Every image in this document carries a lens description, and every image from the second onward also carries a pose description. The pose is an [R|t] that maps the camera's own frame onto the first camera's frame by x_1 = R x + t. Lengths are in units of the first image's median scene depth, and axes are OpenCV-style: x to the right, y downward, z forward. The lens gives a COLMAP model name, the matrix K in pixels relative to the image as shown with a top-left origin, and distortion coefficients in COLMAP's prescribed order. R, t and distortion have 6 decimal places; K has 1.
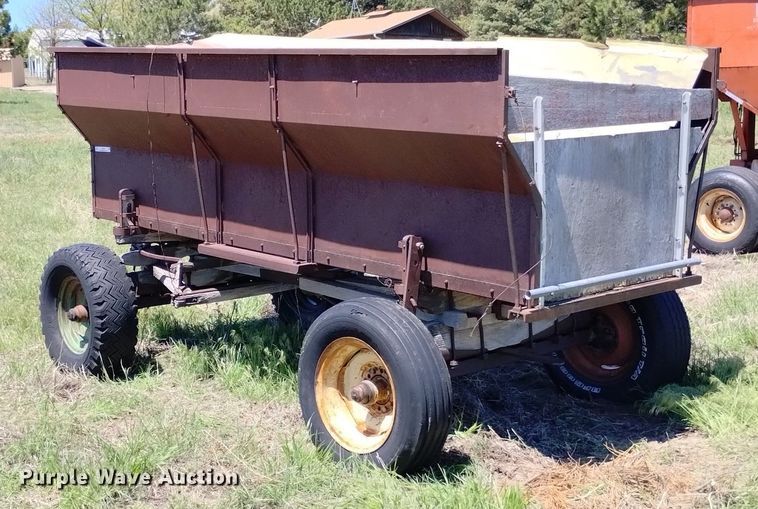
lens RADIAL K [[1310.6, 0, 379.0], [0, 1310.6, 254.5], [0, 0, 1]] dist [0.002832, 0.001363]
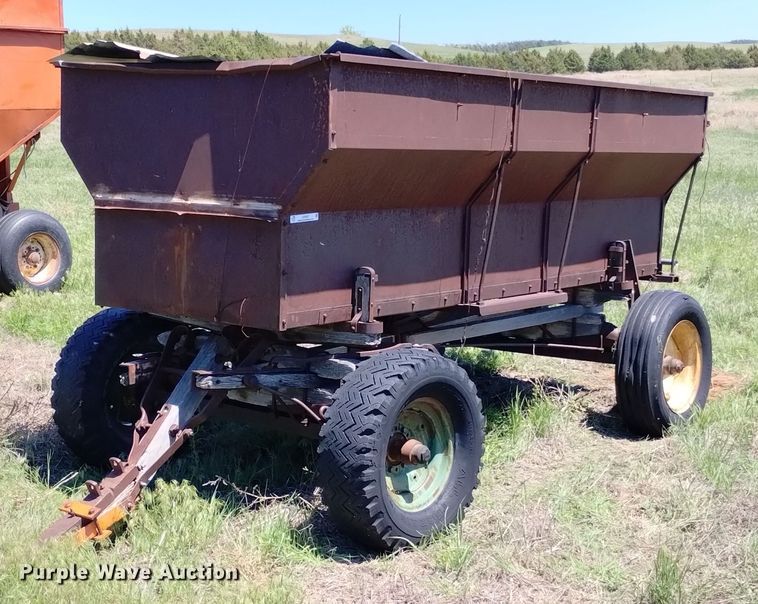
lens RADIAL K [[1268.4, 0, 379.0], [0, 1268.4, 302.0], [0, 0, 1]] dist [-0.012114, -0.122958]
pose [[-0.178198, -0.141050, 0.973833, -0.954643], [0.126102, 0.978239, 0.164763, -0.159086], [-0.975881, 0.152163, -0.156533, 1.239090]]
